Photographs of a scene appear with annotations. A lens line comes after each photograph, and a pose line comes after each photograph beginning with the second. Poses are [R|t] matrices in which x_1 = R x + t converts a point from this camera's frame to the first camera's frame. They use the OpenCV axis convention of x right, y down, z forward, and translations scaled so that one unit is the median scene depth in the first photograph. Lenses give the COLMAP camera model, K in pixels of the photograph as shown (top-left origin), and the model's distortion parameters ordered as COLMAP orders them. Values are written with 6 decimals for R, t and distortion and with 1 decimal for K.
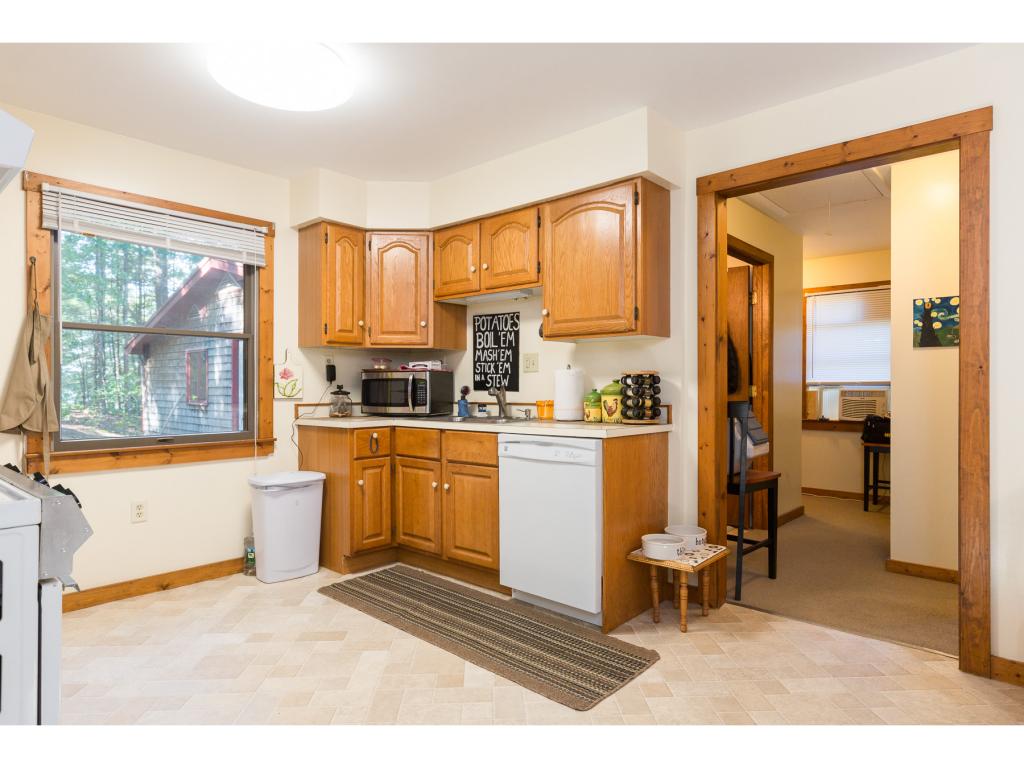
lens RADIAL K [[610.2, 0, 514.4], [0, 610.2, 385.5], [0, 0, 1]] dist [0.003686, -0.000408]
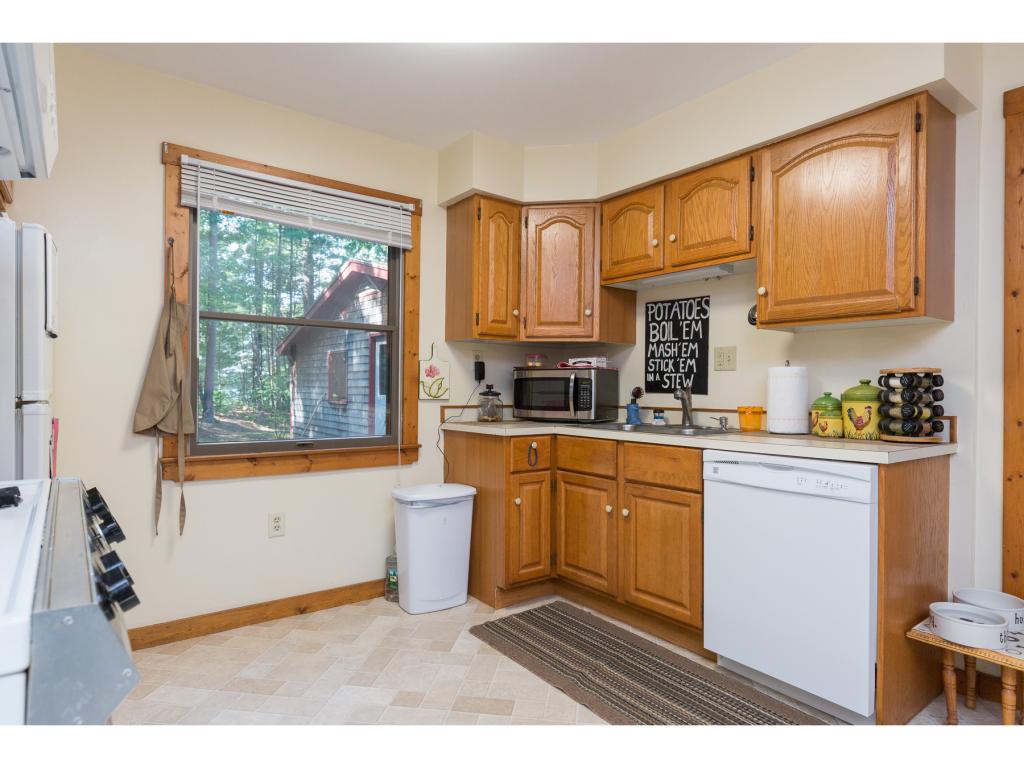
lens RADIAL K [[591.2, 0, 512.0], [0, 591.2, 384.0], [0, 0, 1]] dist [0.000359, 0.000096]
pose [[0.981587, 0.008745, -0.190814, -0.104765], [-0.009938, 0.999937, -0.005297, 0.002668], [0.190756, 0.007096, 0.981612, 0.198869]]
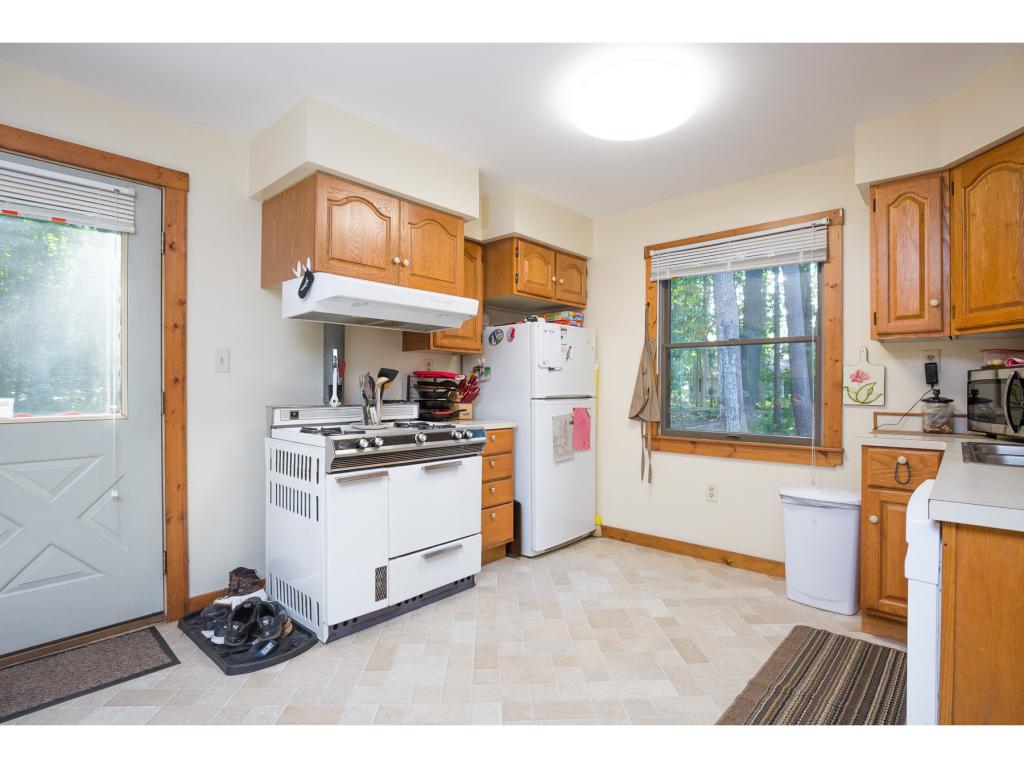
lens RADIAL K [[517.0, 0, 516.2], [0, 517.0, 386.9], [0, 0, 1]] dist [-0.001472, -0.000372]
pose [[0.000871, -0.003854, -0.999992, 0.379853], [-0.002959, 0.999988, -0.003856, -0.000067], [0.999995, 0.002962, 0.000860, 0.550633]]
